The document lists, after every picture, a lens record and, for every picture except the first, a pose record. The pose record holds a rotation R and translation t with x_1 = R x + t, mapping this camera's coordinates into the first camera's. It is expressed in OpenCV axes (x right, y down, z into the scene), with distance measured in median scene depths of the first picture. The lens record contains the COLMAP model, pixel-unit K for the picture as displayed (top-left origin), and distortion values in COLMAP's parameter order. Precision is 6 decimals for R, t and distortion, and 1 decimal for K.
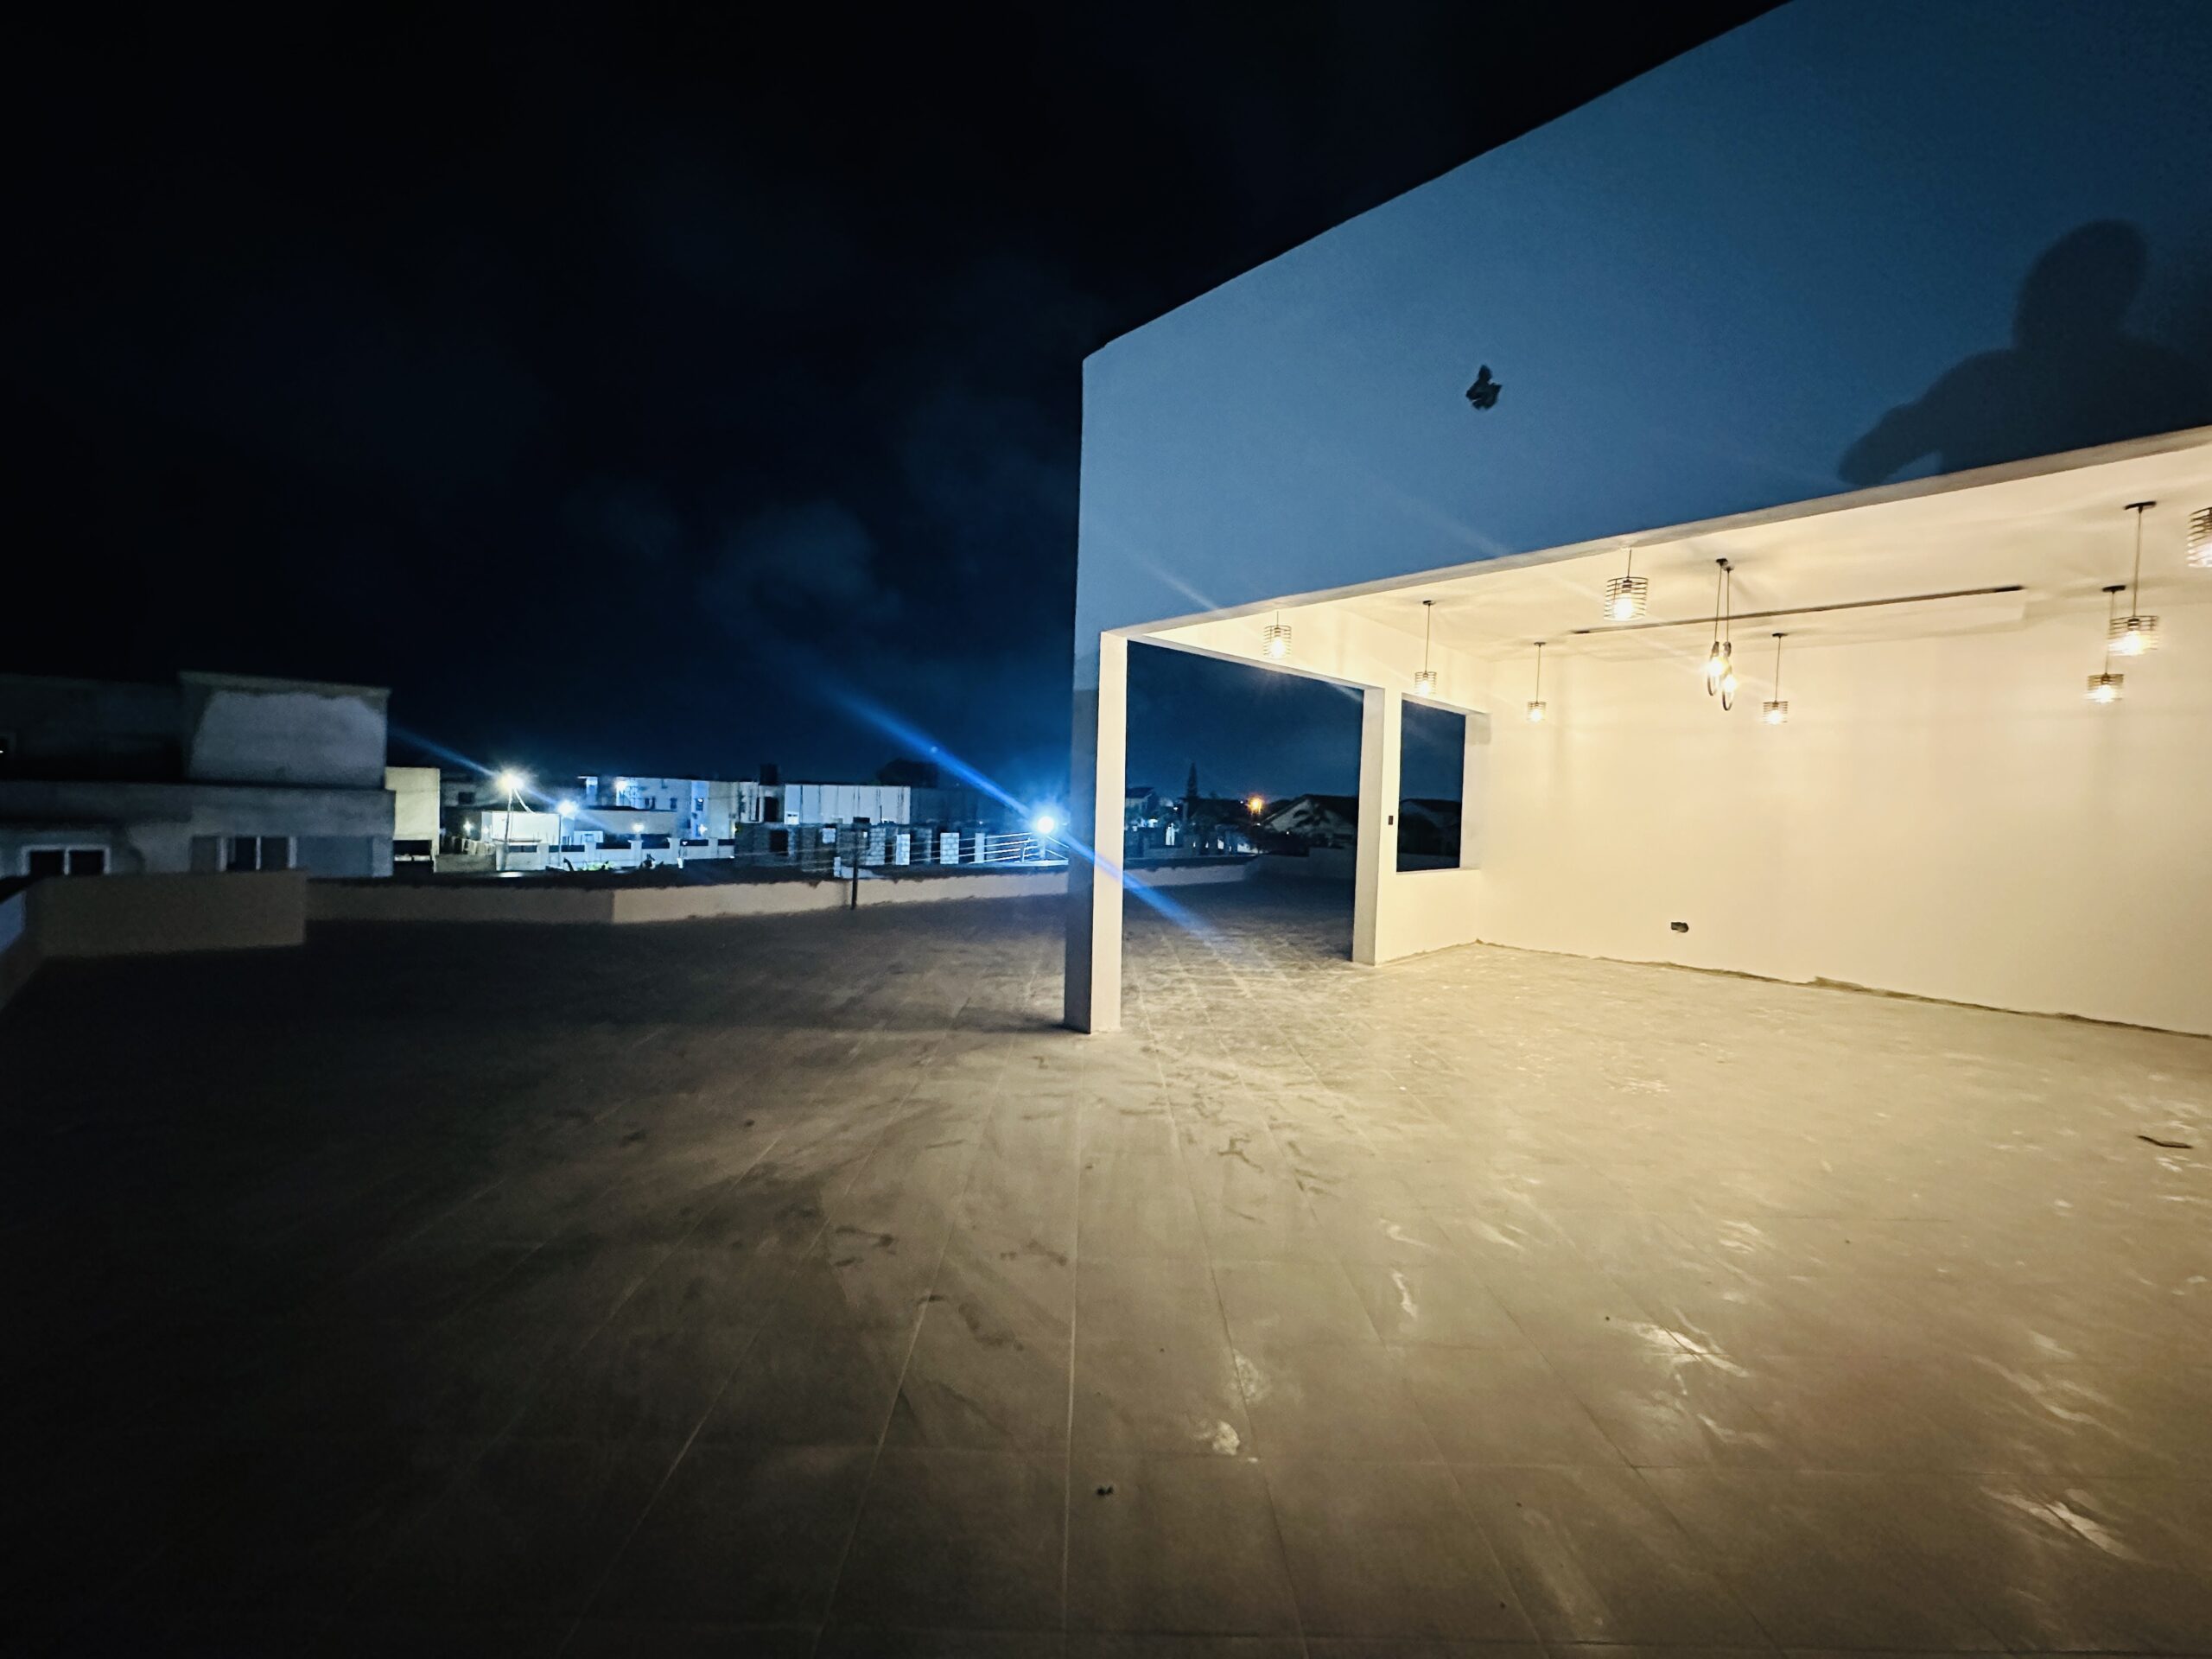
lens RADIAL K [[887.7, 0, 1103.9], [0, 887.7, 830.5], [0, 0, 1]] dist [-0.002642, 0.000657]
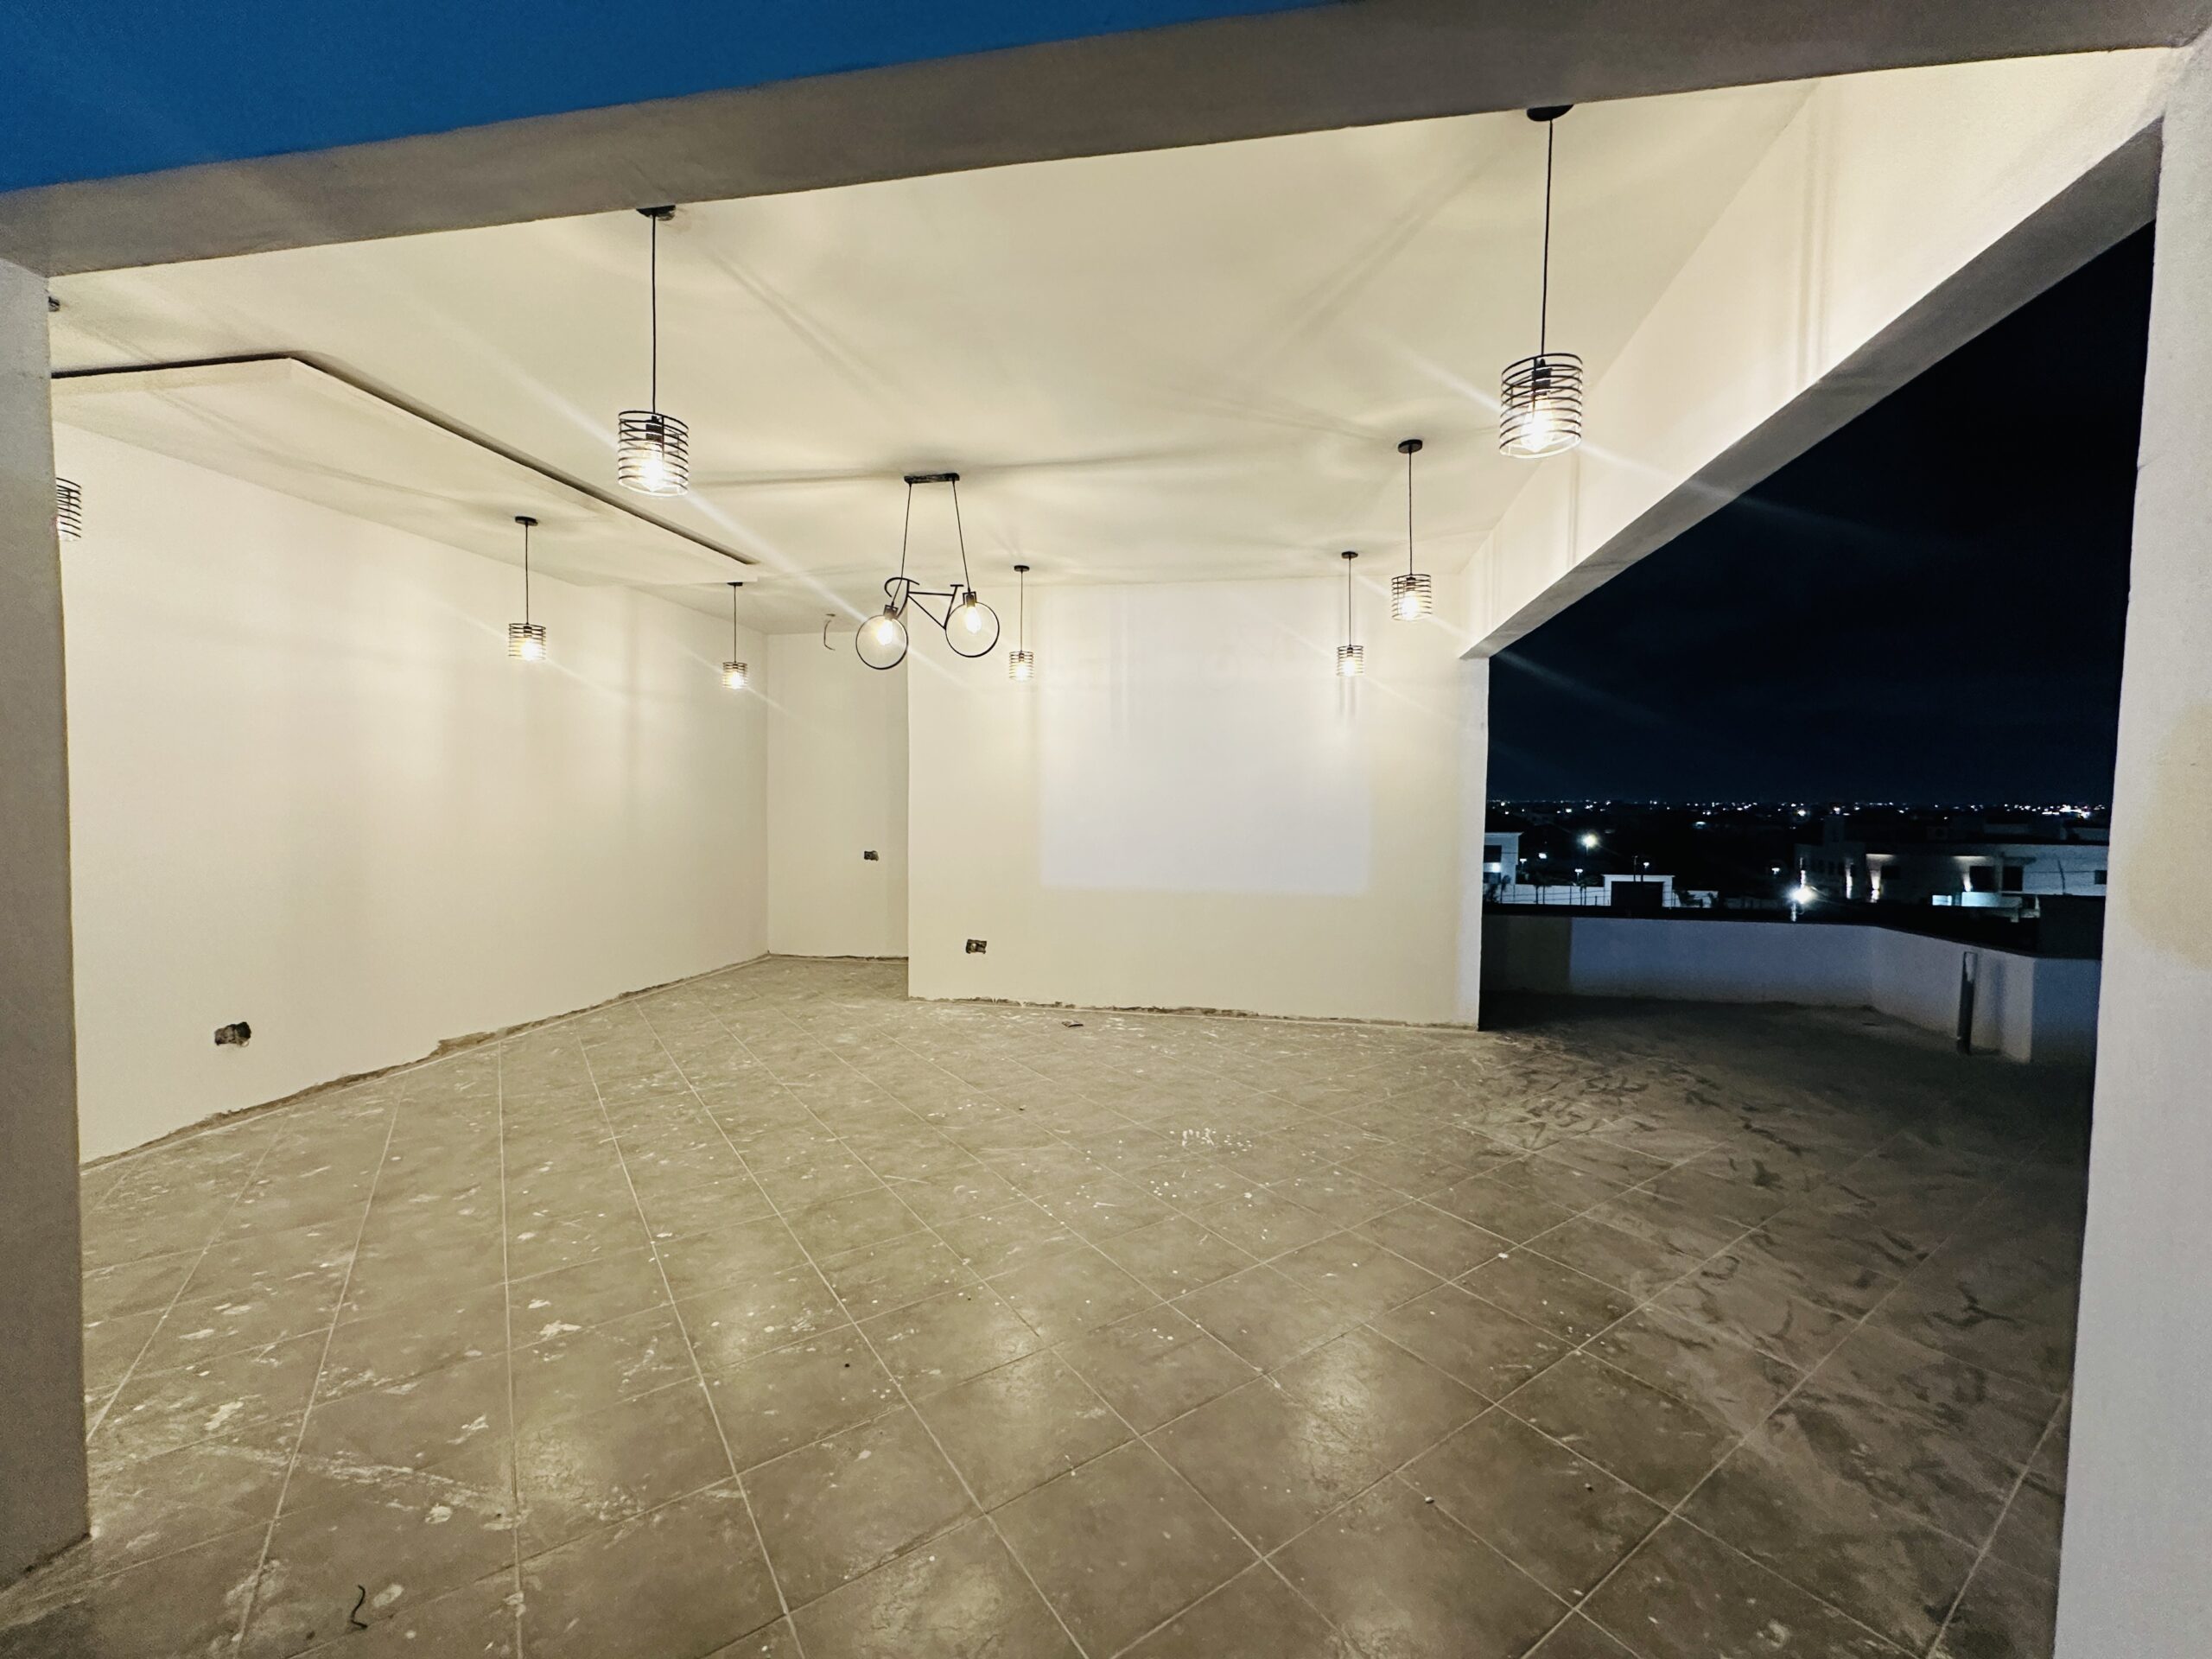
lens RADIAL K [[887.7, 0, 1098.1], [0, 887.7, 830.4], [0, 0, 1]] dist [-0.002642, 0.000657]
pose [[-0.560729, -0.067250, 0.825264, -0.018662], [-0.002173, 0.996812, 0.079753, -0.077550], [-0.827996, 0.042926, -0.559088, 1.591548]]
